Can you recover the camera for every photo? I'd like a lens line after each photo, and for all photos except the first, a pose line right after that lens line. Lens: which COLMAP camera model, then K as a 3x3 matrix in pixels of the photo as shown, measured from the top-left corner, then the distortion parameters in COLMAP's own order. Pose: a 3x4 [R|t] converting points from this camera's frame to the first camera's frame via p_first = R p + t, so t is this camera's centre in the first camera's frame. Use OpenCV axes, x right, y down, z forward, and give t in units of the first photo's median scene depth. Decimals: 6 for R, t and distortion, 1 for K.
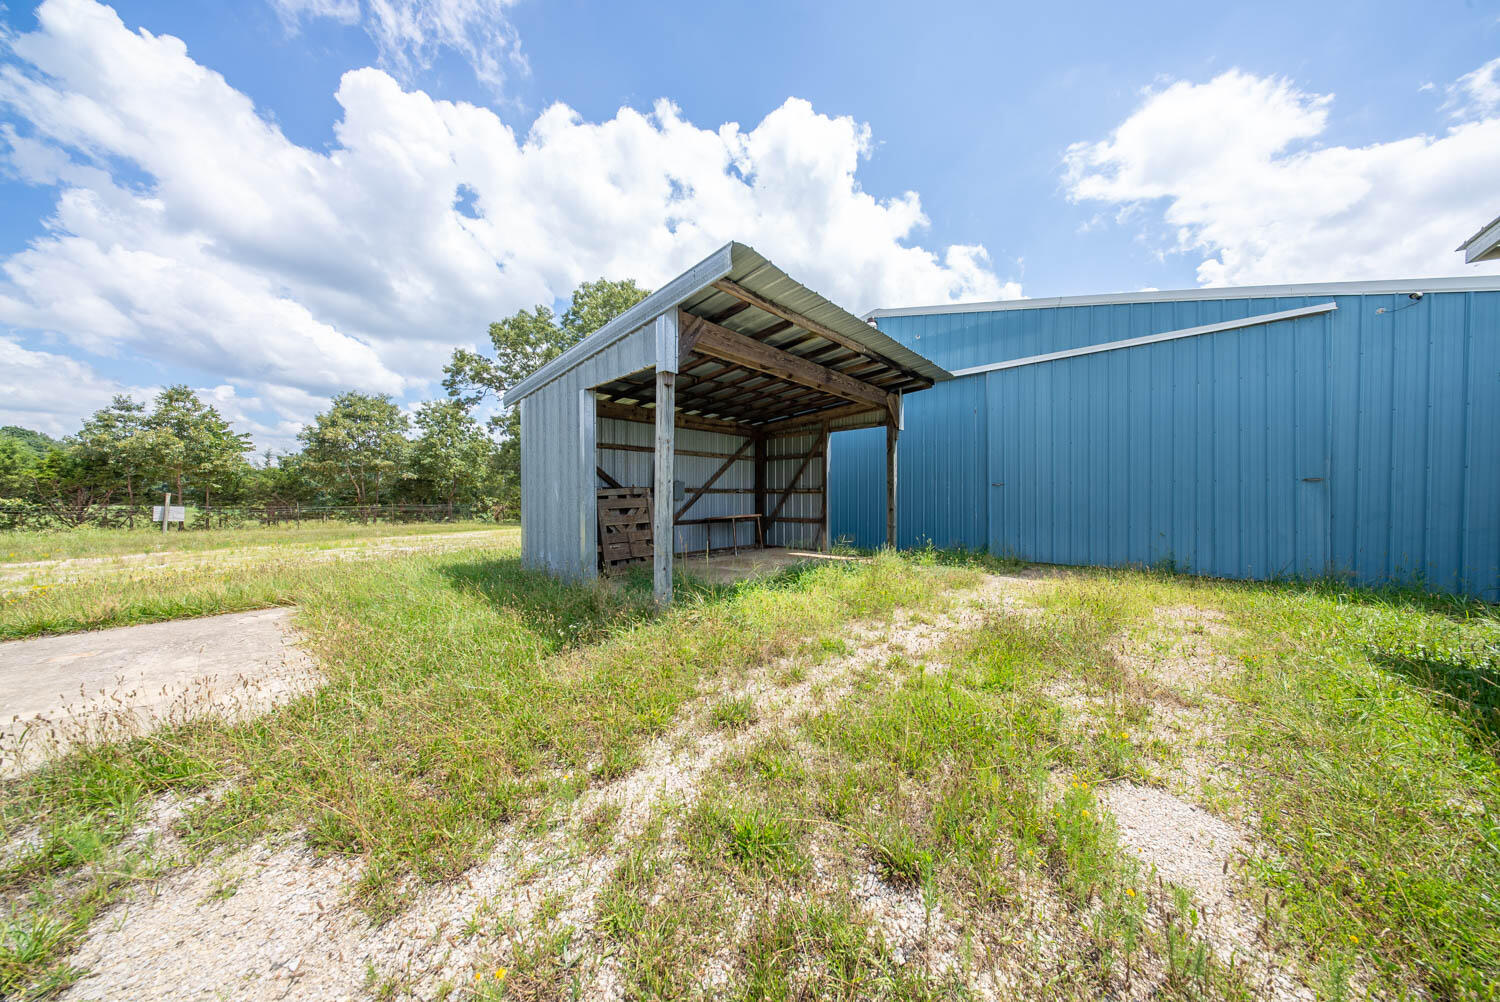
lens RADIAL K [[451.6, 0, 750.0], [0, 451.6, 501.0], [0, 0, 1]] dist [-0.000267, -0.000015]
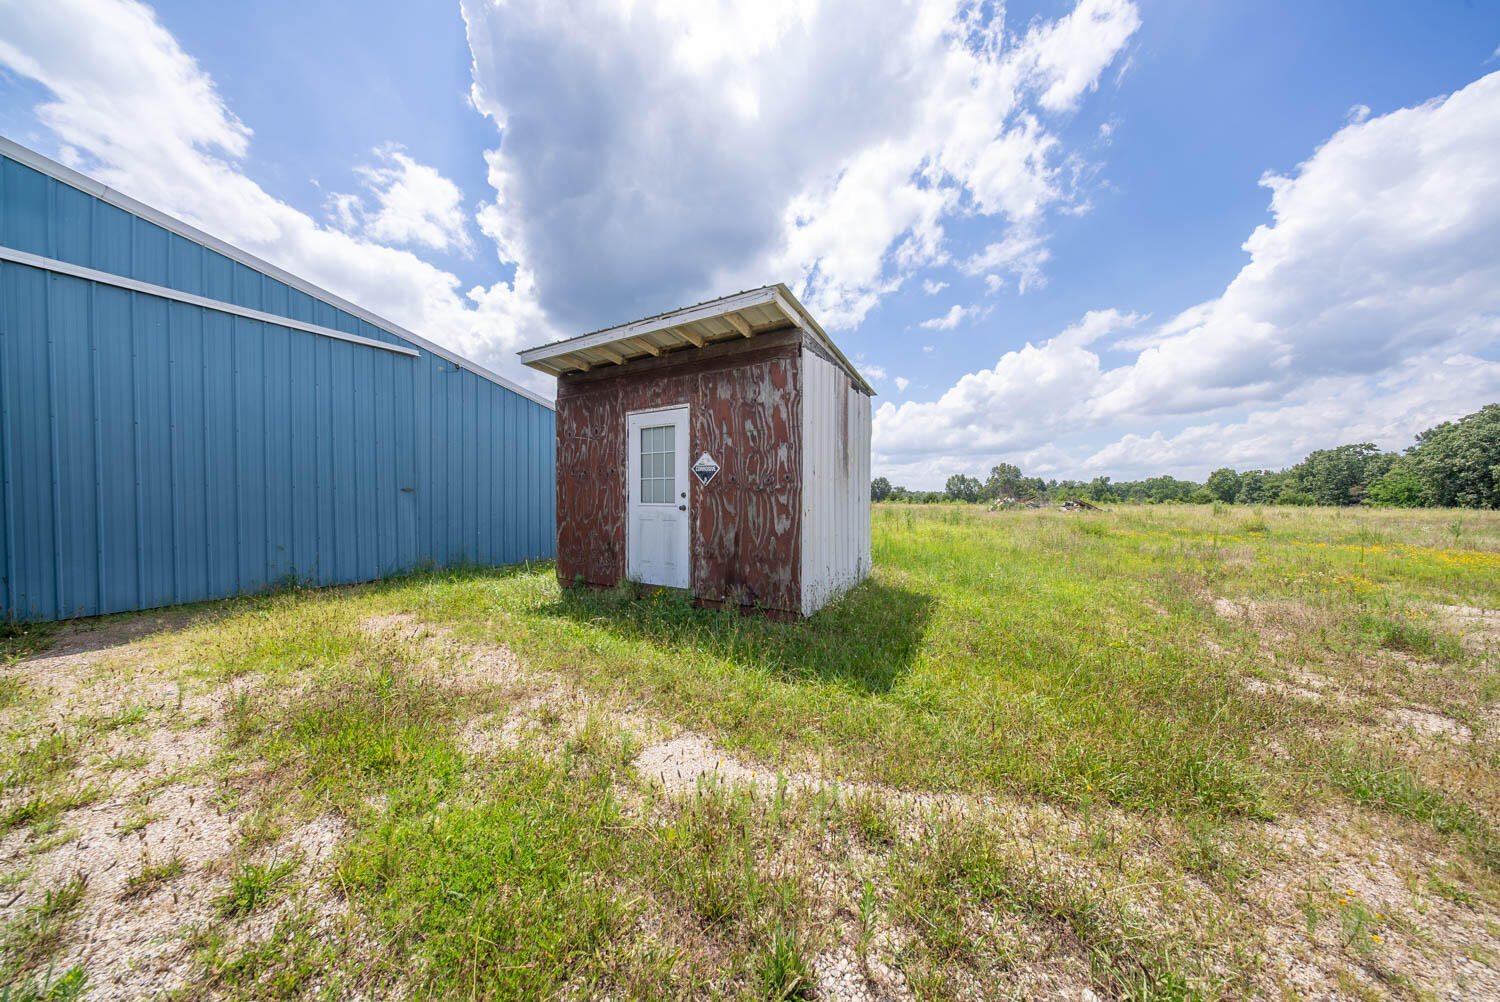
lens RADIAL K [[451.6, 0, 750.0], [0, 451.6, 501.0], [0, 0, 1]] dist [-0.000267, -0.000015]
pose [[-0.184356, -0.001293, 0.982859, -0.115489], [0.003272, 0.999993, 0.001929, -0.015522], [-0.982854, 0.003571, -0.184351, 0.293498]]
